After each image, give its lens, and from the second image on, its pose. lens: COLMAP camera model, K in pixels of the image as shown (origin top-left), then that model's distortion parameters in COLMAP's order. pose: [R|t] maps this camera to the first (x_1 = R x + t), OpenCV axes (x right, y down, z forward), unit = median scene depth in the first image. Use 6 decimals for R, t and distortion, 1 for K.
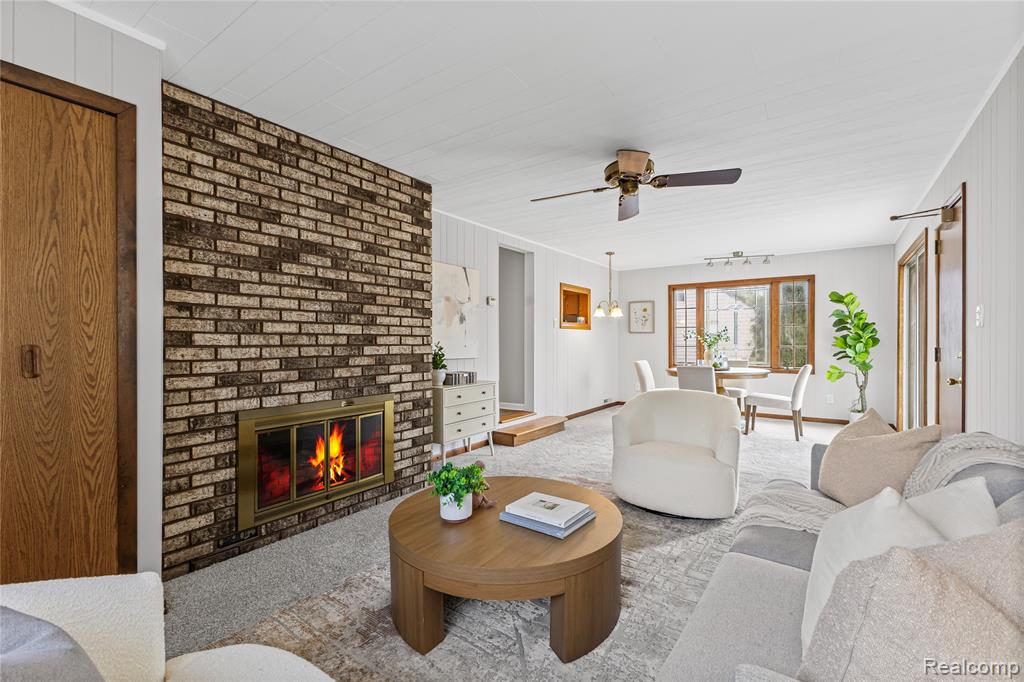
lens RADIAL K [[443.5, 0, 513.2], [0, 443.5, 340.4], [0, 0, 1]] dist [0.012111, -0.001914]
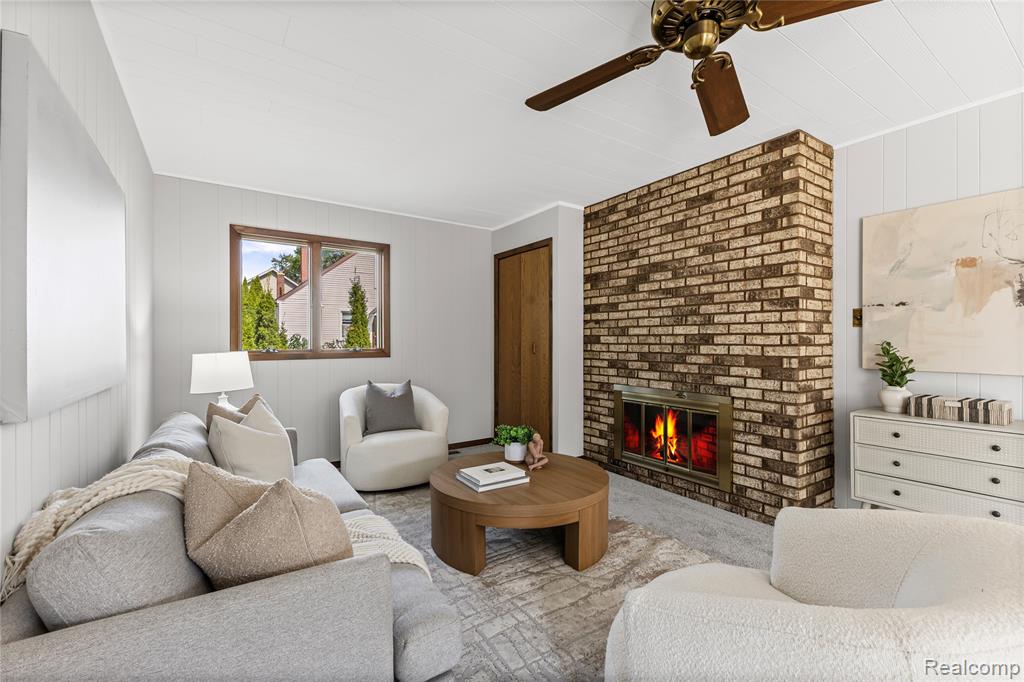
lens RADIAL K [[443.5, 0, 518.8], [0, 443.5, 340.1], [0, 0, 1]] dist [0.012111, -0.001914]
pose [[-0.341979, 0.000496, -0.939707, 0.801842], [0.002795, 0.999996, -0.000489, -0.000057], [0.939703, -0.002794, -0.341979, 0.969058]]
